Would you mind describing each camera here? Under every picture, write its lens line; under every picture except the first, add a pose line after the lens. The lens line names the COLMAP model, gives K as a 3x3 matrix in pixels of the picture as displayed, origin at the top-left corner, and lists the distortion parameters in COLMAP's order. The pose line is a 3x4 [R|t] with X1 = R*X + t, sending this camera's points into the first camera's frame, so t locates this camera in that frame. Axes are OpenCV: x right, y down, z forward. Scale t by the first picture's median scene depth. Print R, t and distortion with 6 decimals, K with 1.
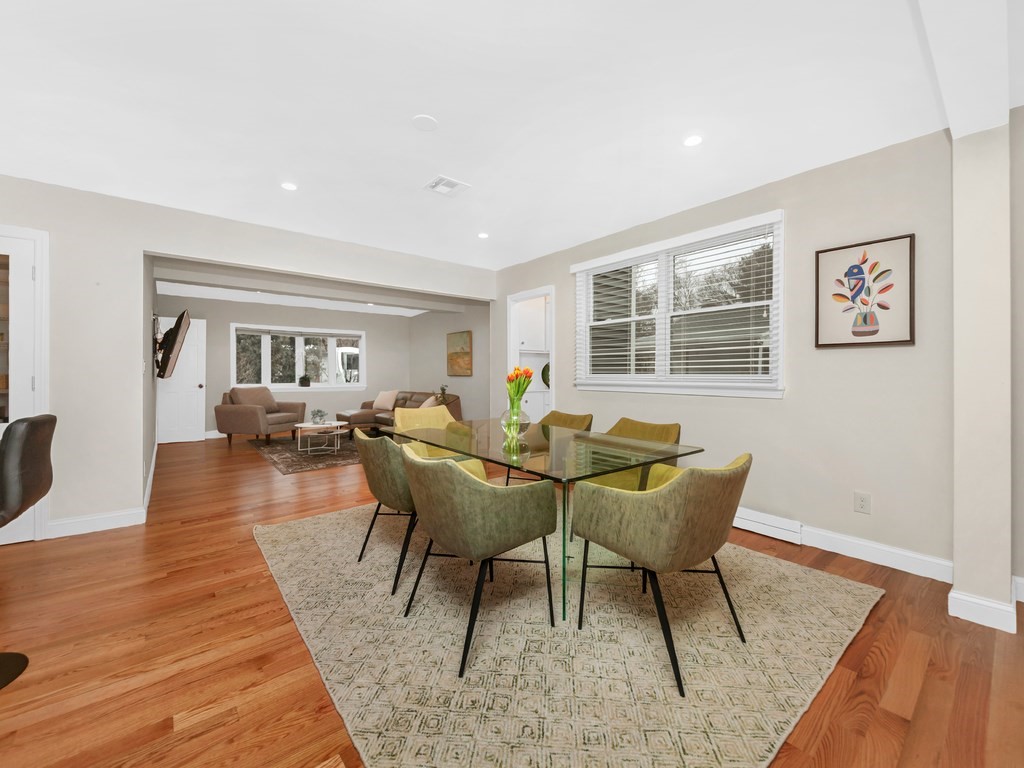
lens RADIAL K [[414.0, 0, 507.7], [0, 414.0, 381.7], [0, 0, 1]] dist [0.020986, -0.001782]
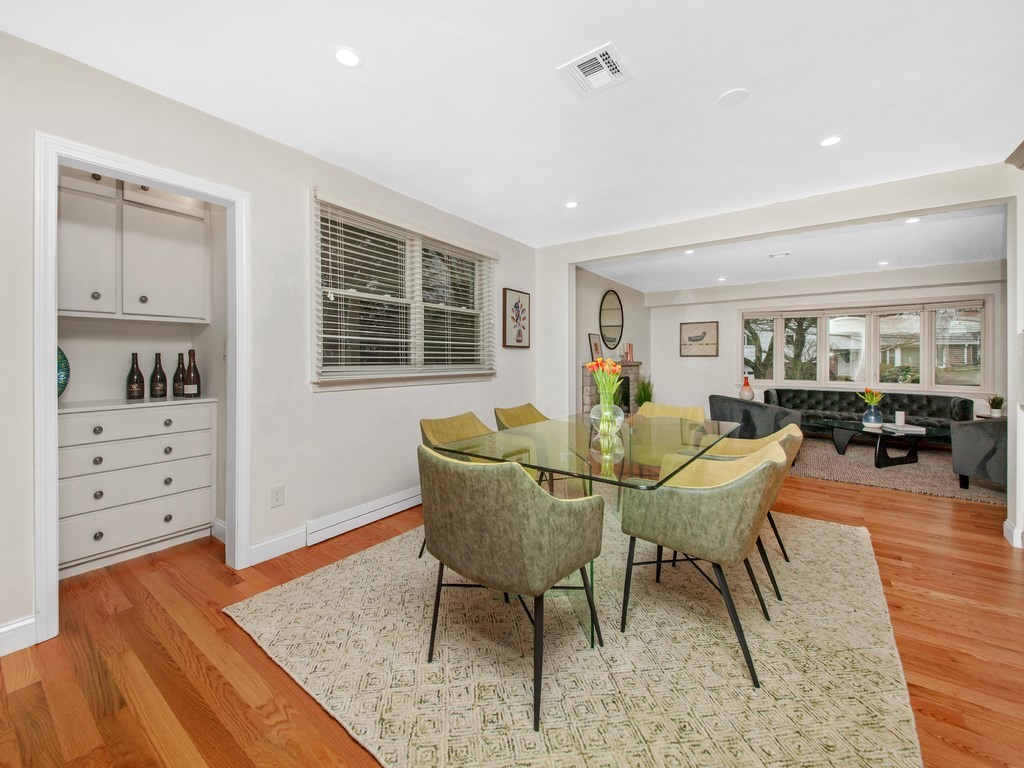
lens RADIAL K [[414.0, 0, 508.0], [0, 414.0, 359.7], [0, 0, 1]] dist [0.020986, -0.001782]
pose [[-0.271583, 0.006012, 0.962396, -0.852159], [0.027704, 0.999615, 0.001574, -0.037933], [-0.962016, 0.027090, -0.271645, 1.516326]]
